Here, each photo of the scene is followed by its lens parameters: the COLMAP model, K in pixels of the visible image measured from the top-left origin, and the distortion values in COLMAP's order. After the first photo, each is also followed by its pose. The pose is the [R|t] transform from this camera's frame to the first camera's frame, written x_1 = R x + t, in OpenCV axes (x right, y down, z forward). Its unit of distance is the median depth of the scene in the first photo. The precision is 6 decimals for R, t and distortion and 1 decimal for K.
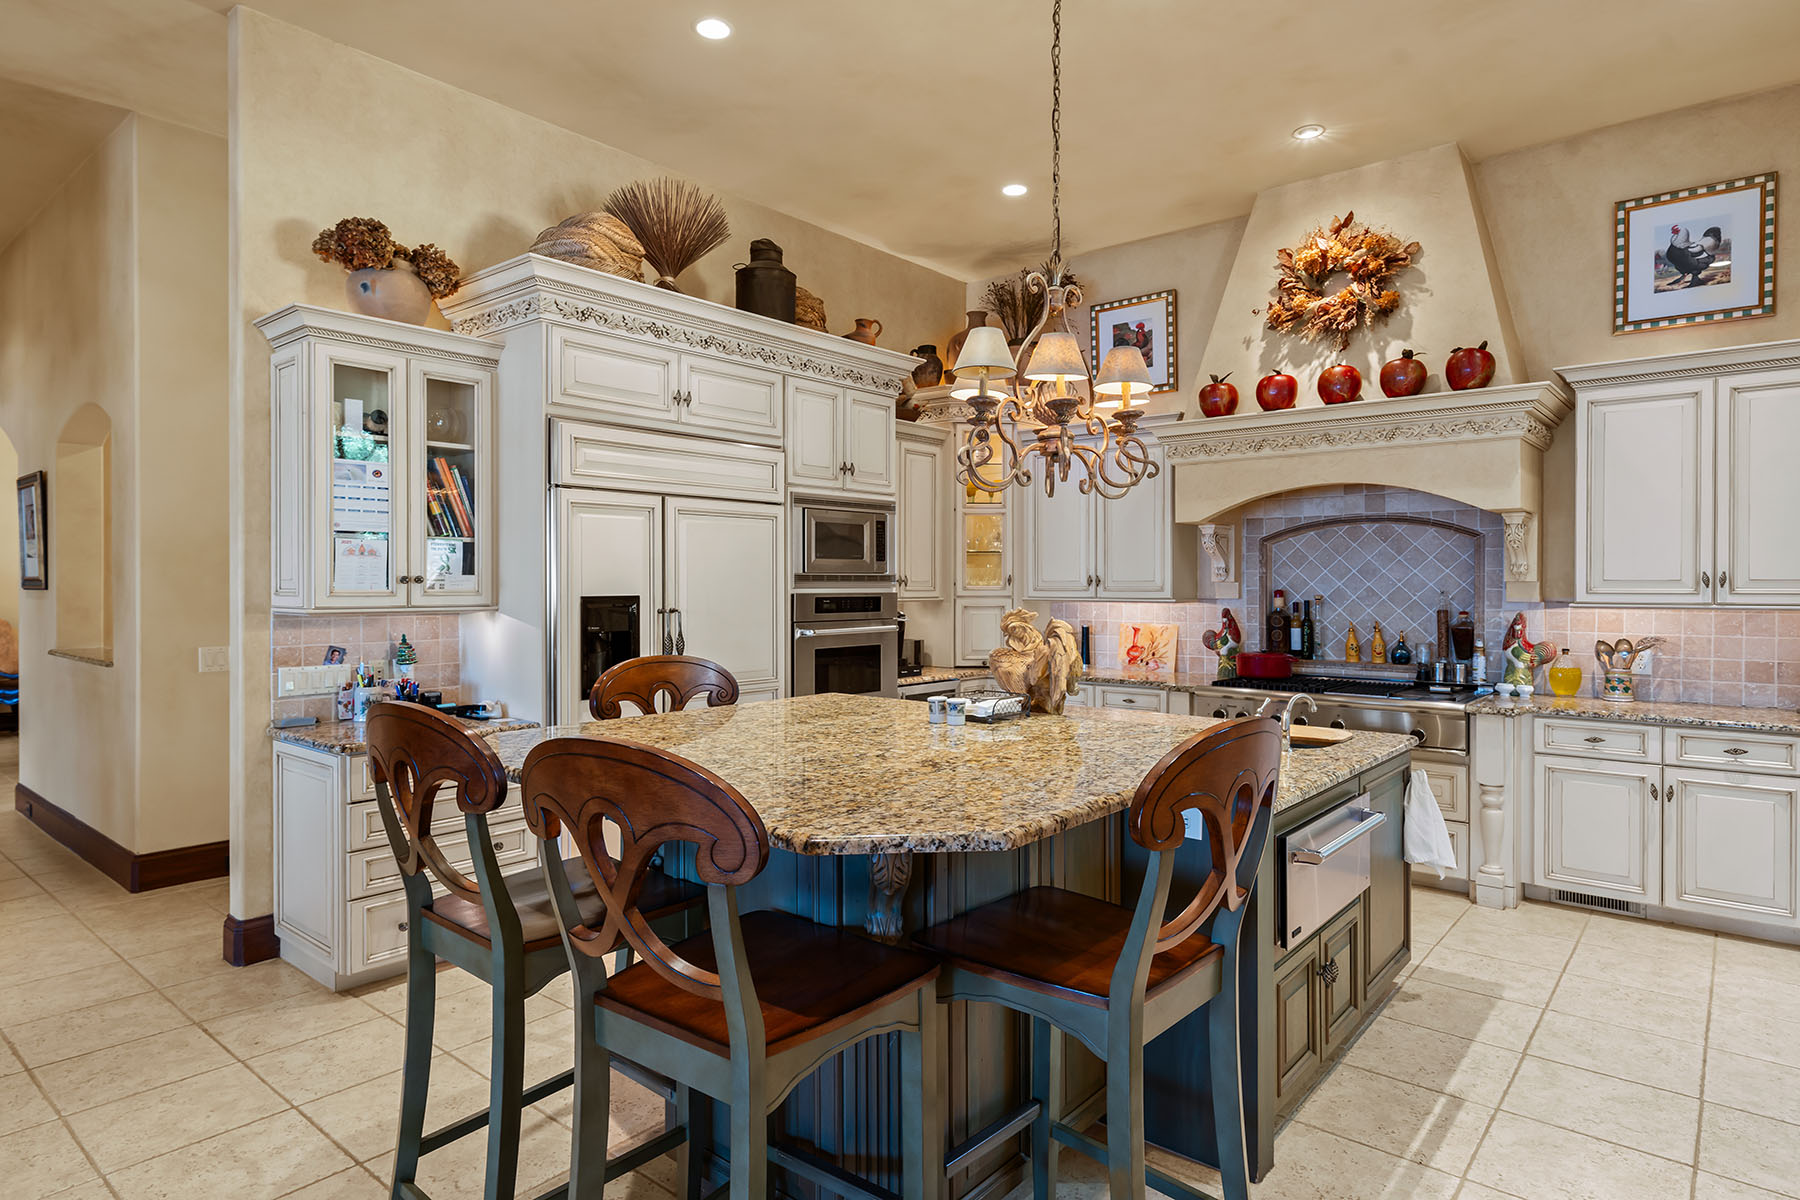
lens RADIAL K [[1033.7, 0, 898.8], [0, 1033.7, 590.2], [0, 0, 1]] dist [-0.000053, -0.000227]
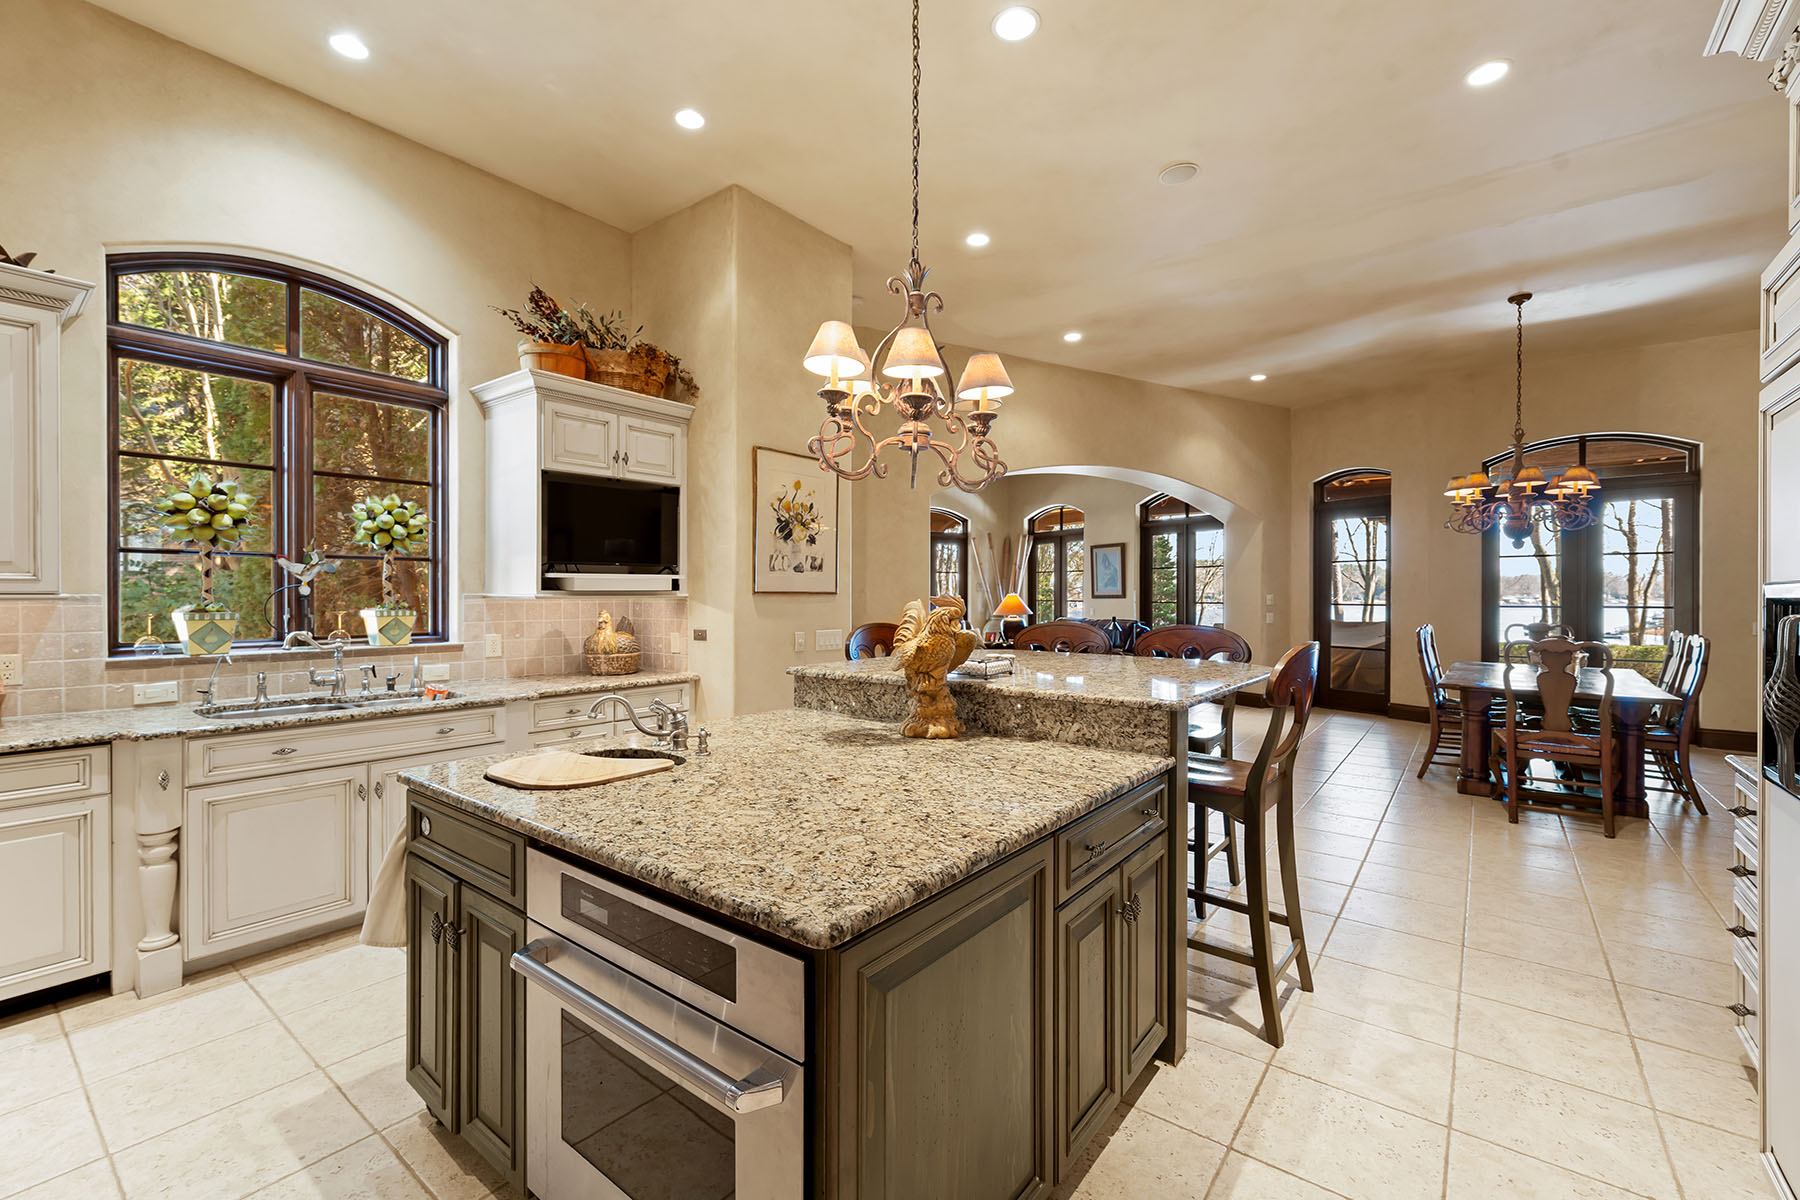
lens RADIAL K [[769.8, 0, 900.7], [0, 769.8, 587.6], [0, 0, 1]] dist [0.001858, 0.000168]
pose [[-0.998882, -0.003611, -0.047132, 0.154301], [-0.003245, 0.999964, -0.007824, 0.011106], [0.047159, -0.007663, -0.998858, 1.404445]]
